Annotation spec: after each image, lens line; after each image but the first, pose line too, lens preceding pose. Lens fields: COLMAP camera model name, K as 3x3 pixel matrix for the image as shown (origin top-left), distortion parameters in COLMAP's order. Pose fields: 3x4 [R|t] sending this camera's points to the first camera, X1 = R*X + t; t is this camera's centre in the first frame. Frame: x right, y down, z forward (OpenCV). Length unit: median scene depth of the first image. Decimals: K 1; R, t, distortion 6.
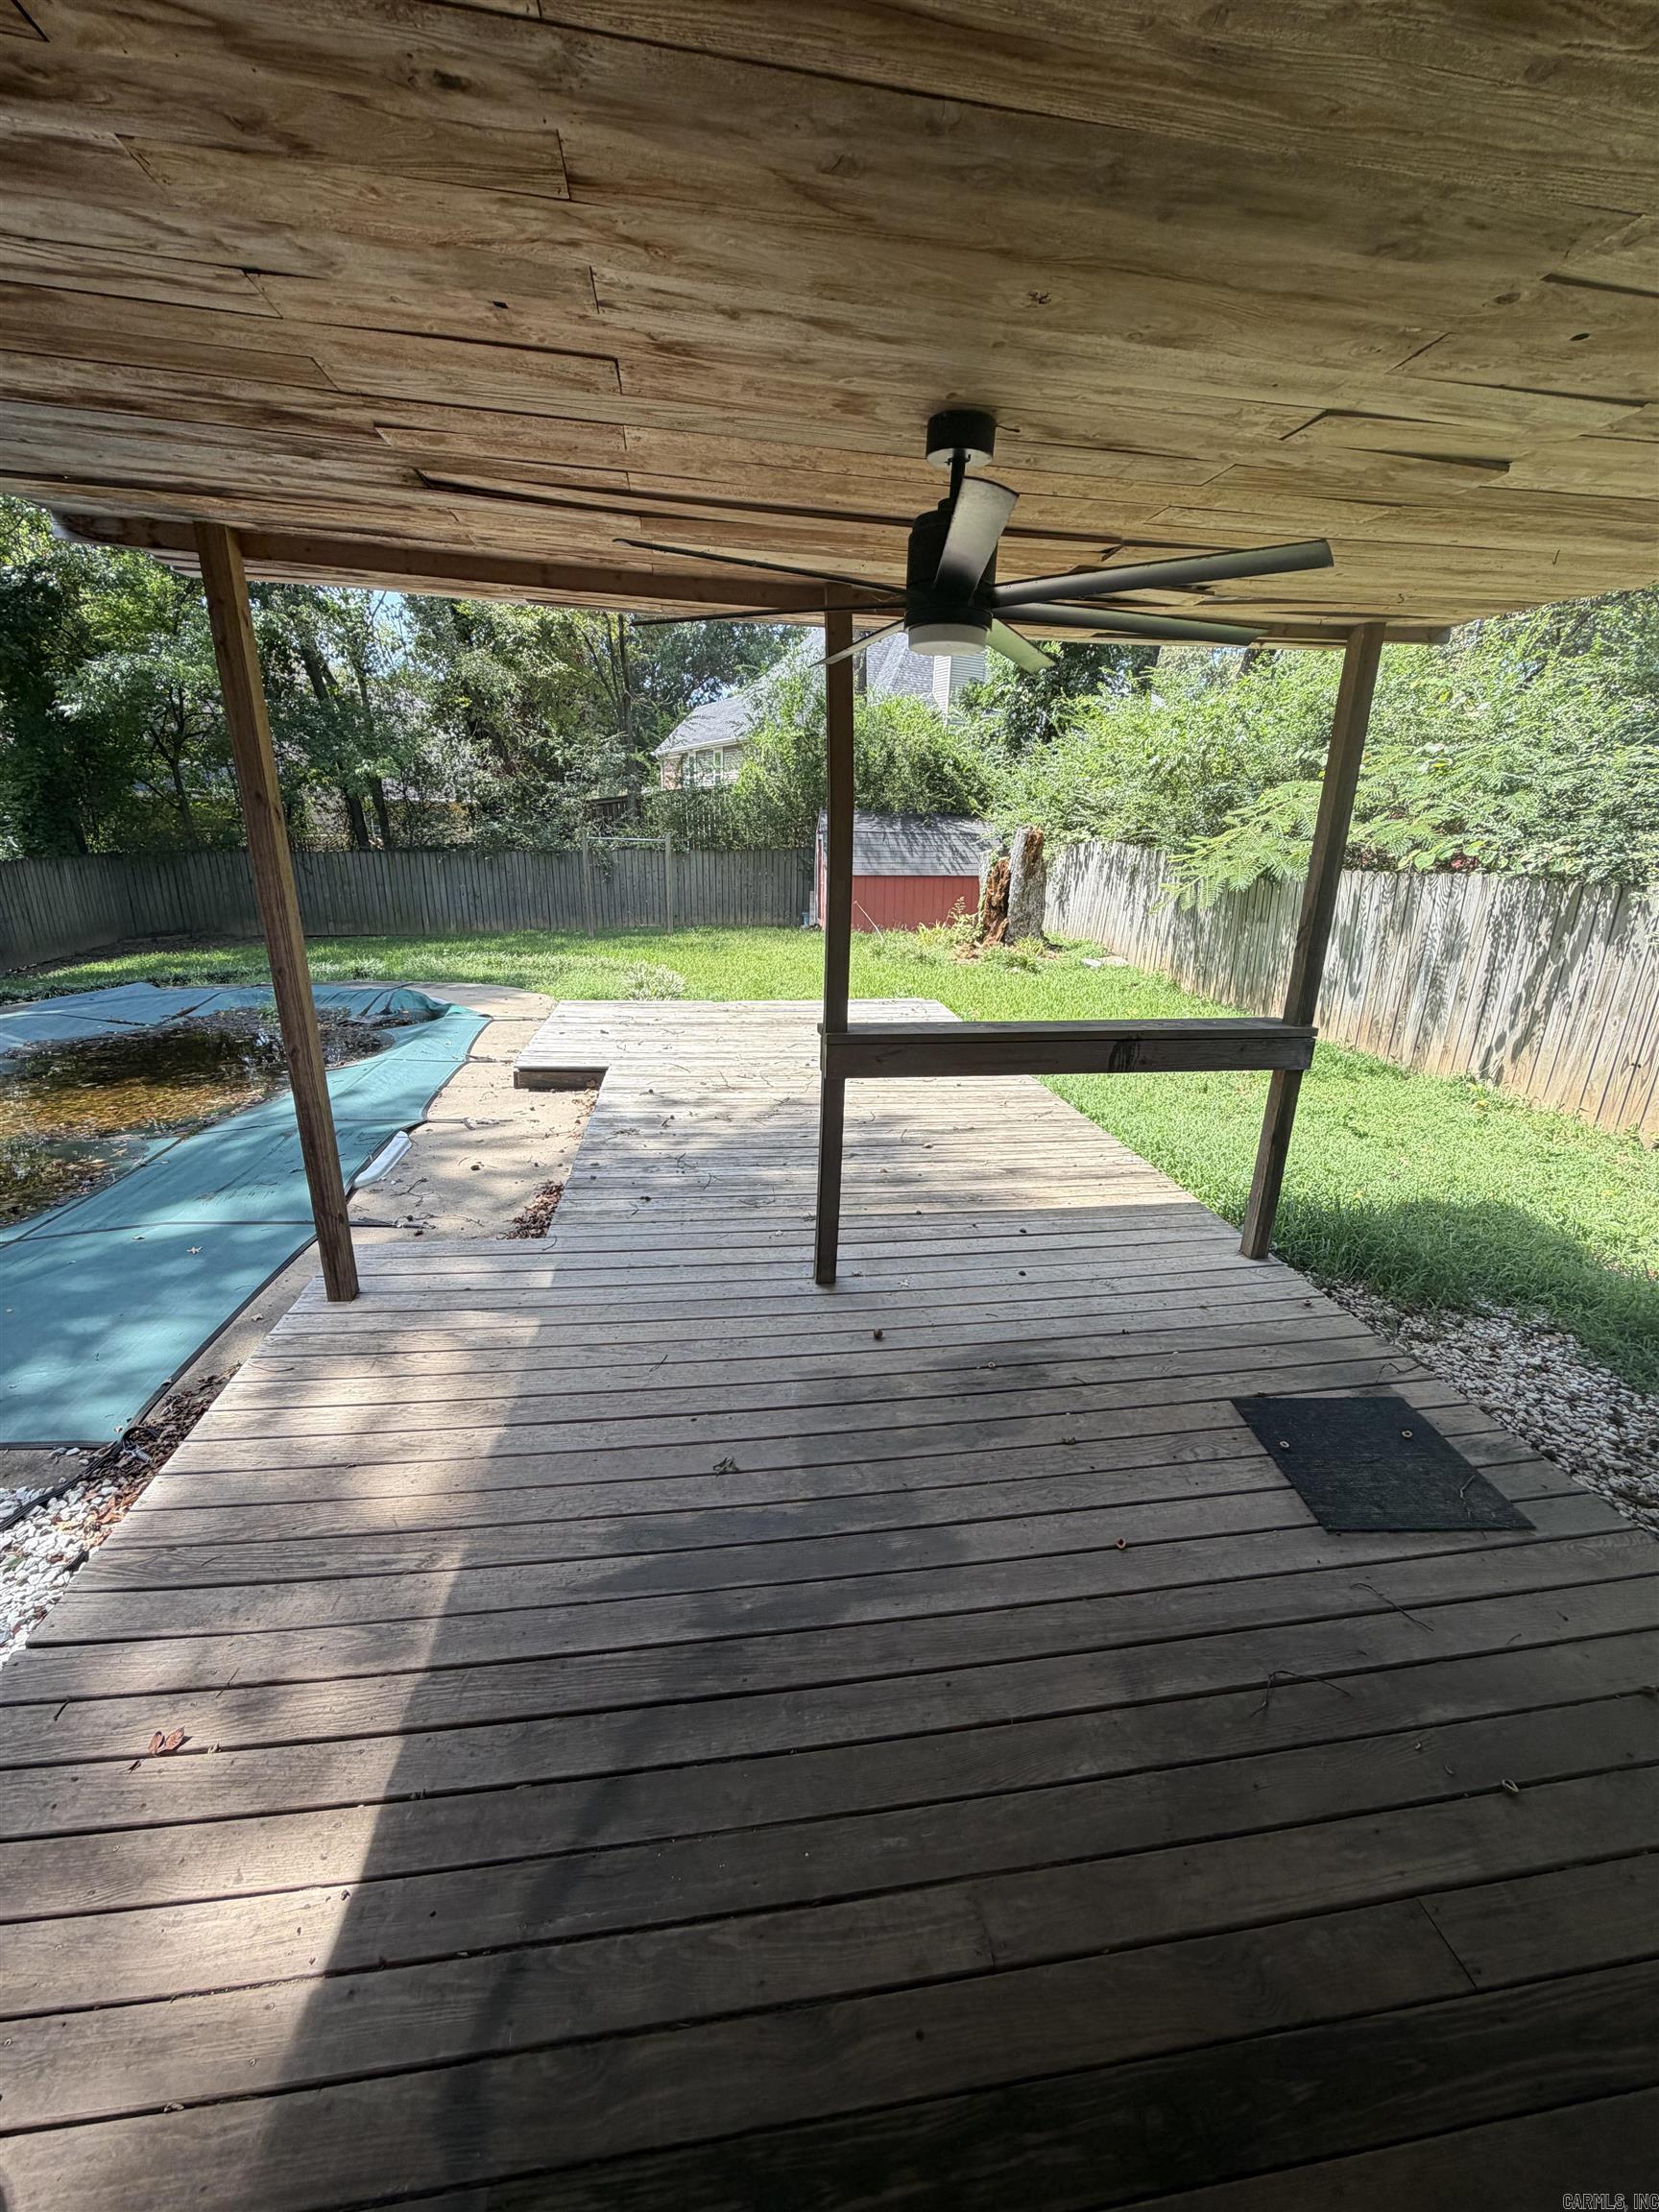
lens RADIAL K [[880.4, 0, 832.8], [0, 880.4, 1095.3], [0, 0, 1]] dist [-0.001253, -0.000373]
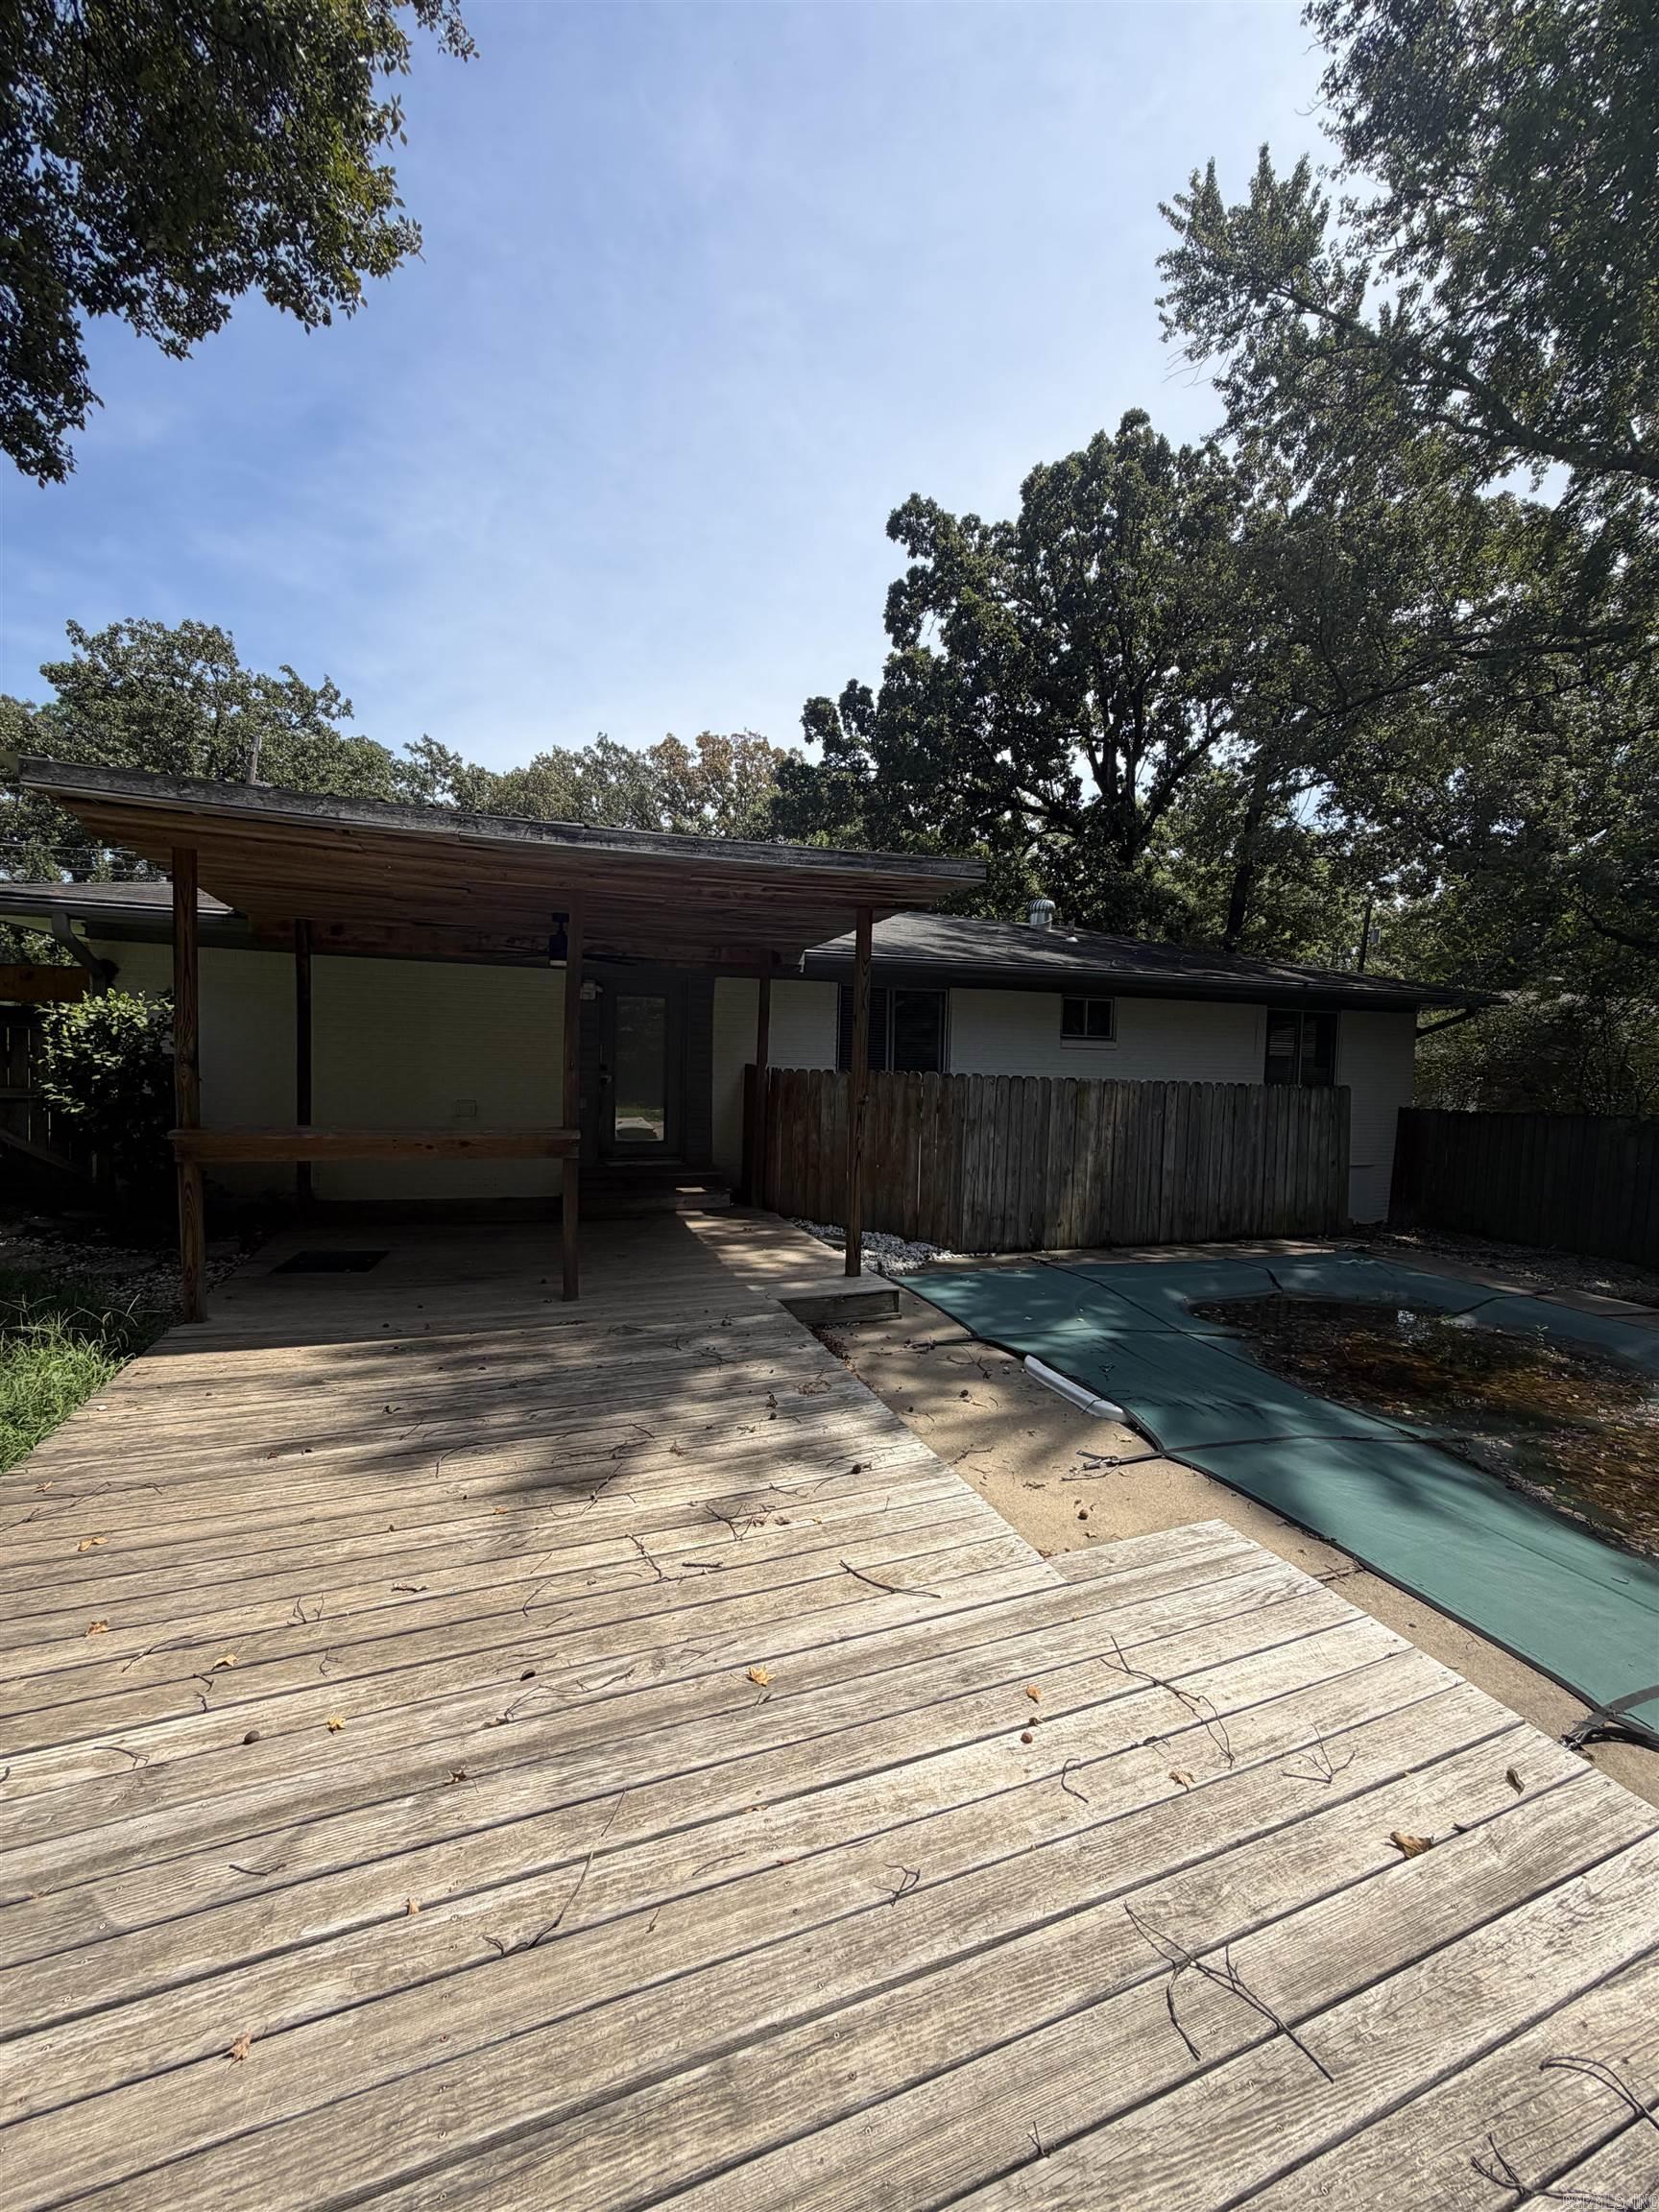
lens RADIAL K [[880.4, 0, 832.8], [0, 880.4, 1095.3], [0, 0, 1]] dist [-0.001253, -0.000373]
pose [[-0.976930, -0.043676, -0.209044, -0.068761], [-0.112100, 0.938040, 0.327894, -0.388915], [0.181770, 0.343763, -0.921296, 1.395586]]
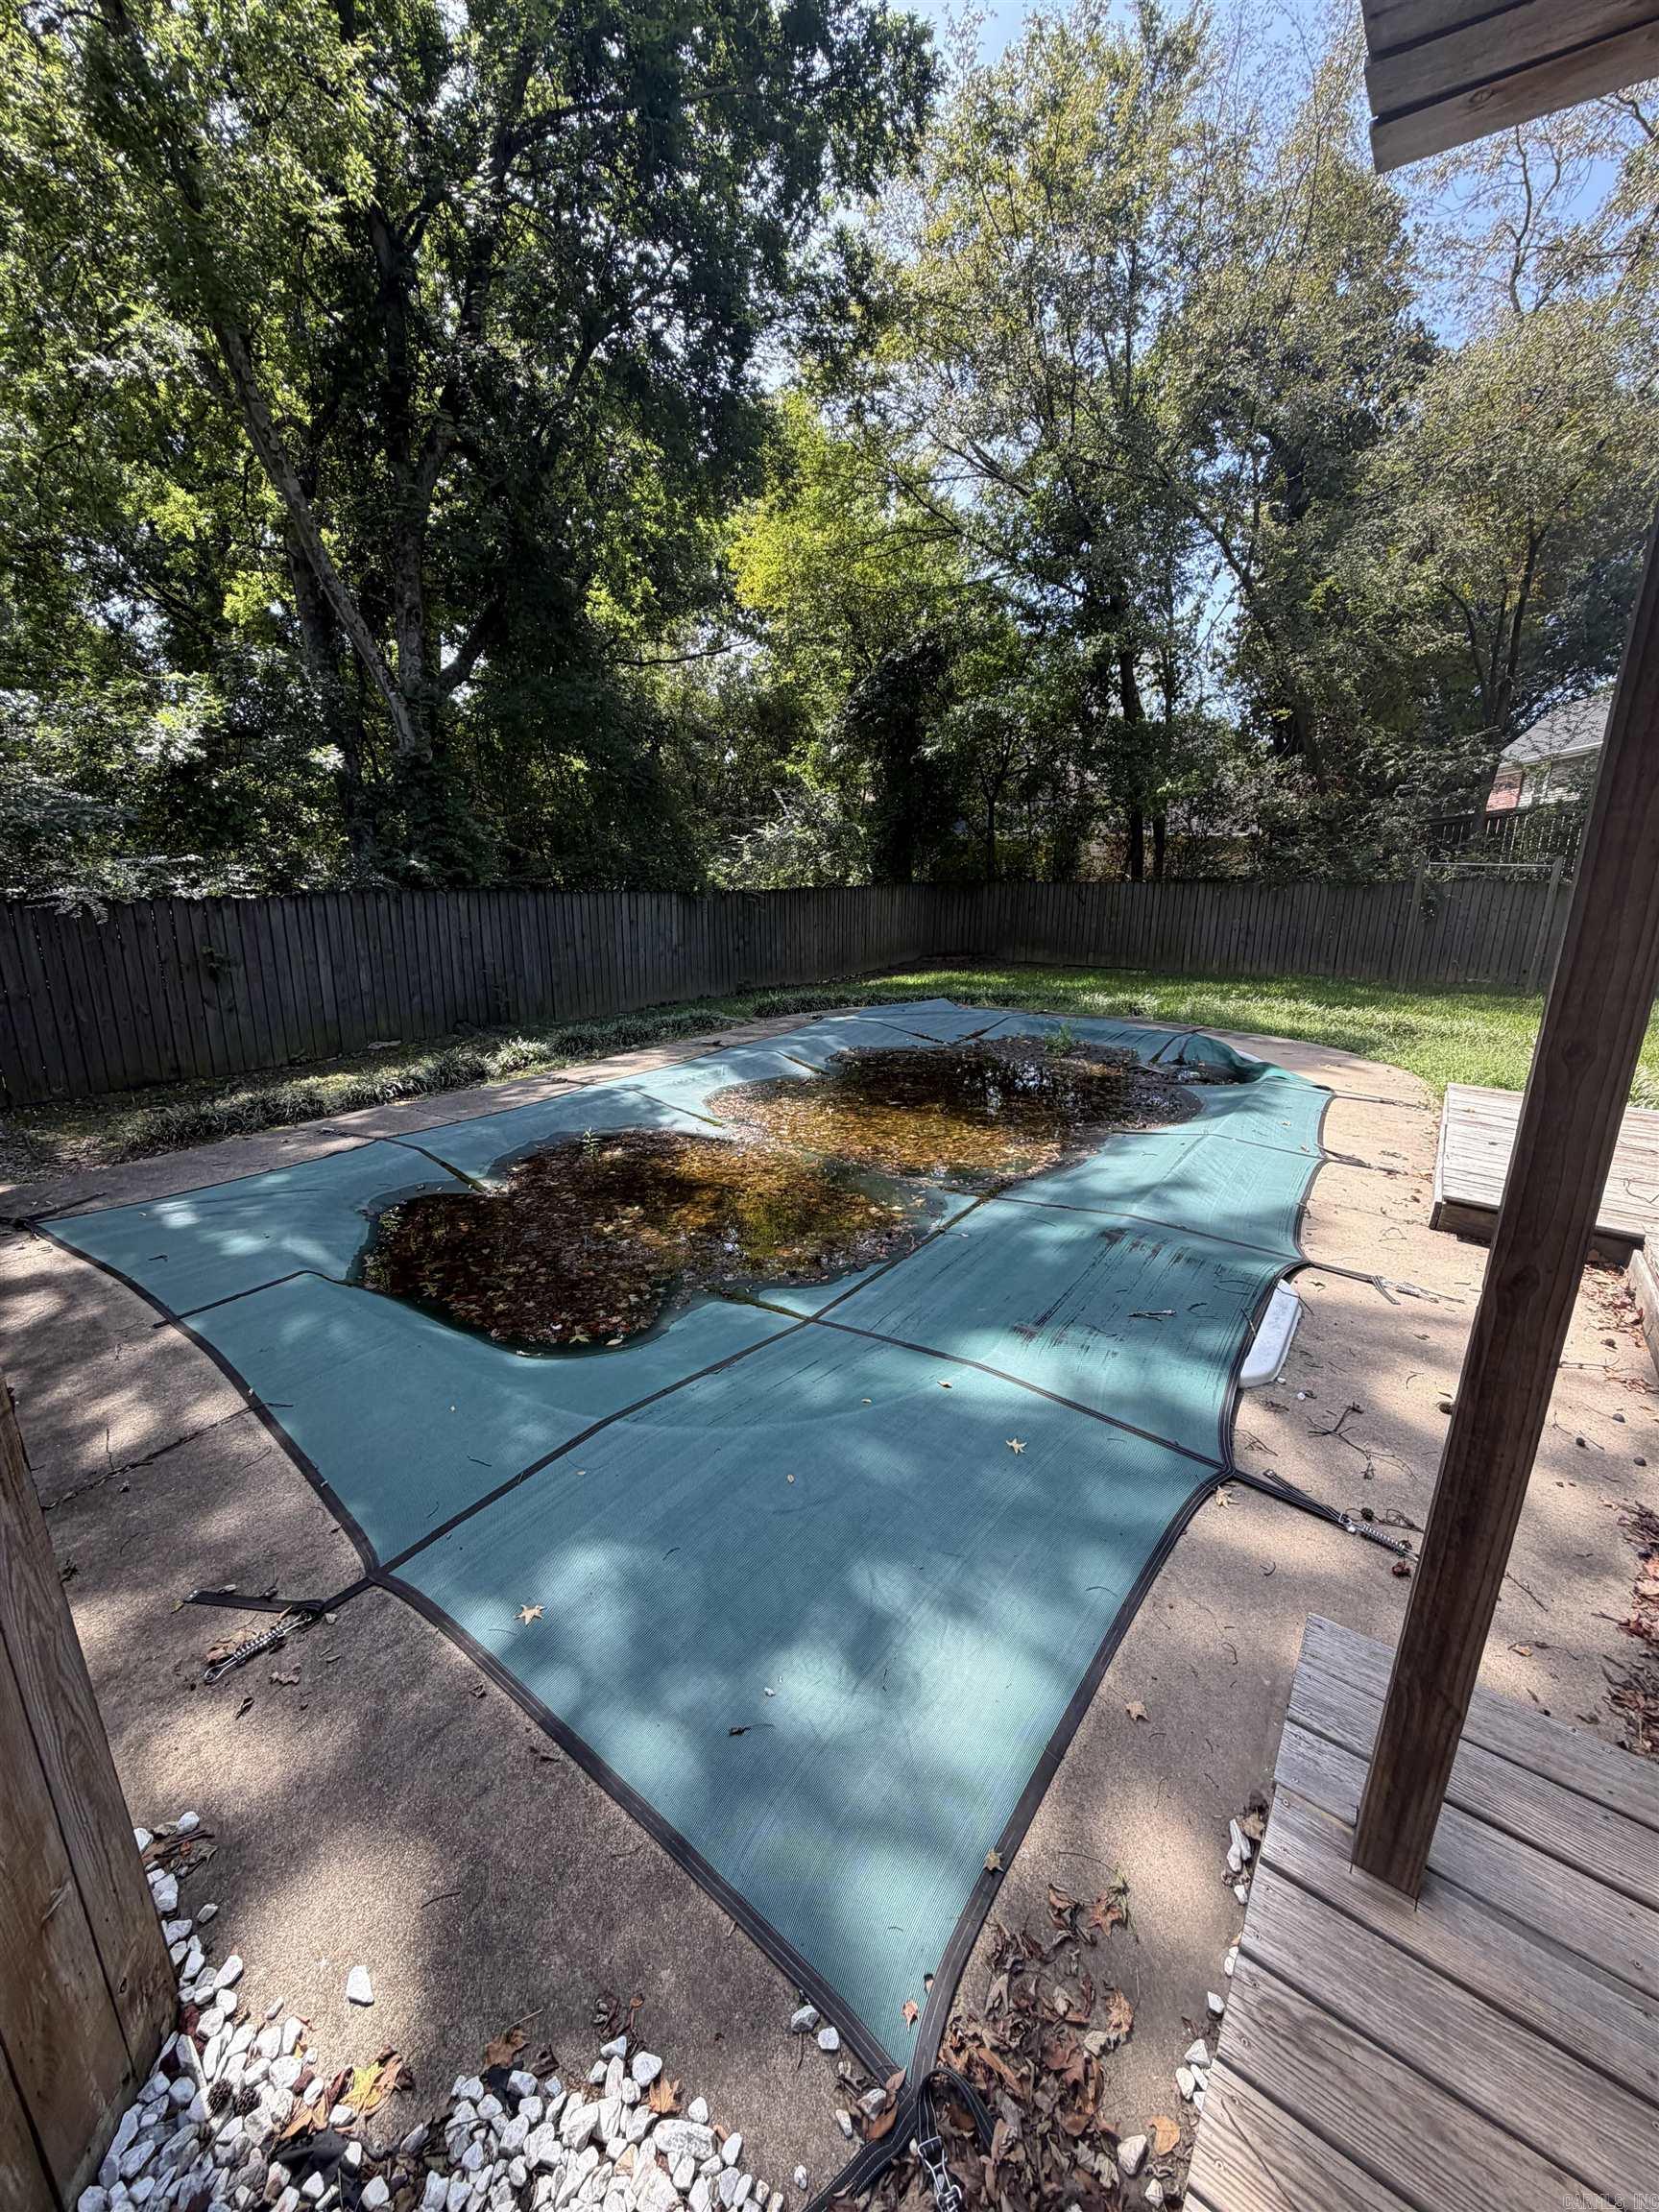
lens RADIAL K [[880.4, 0, 832.8], [0, 880.4, 1095.3], [0, 0, 1]] dist [-0.001253, -0.000373]
pose [[0.726223, 0.165606, -0.667215, -0.293358], [-0.196359, 0.980087, 0.029537, -0.038428], [0.658820, 0.109563, 0.744280, 0.279613]]
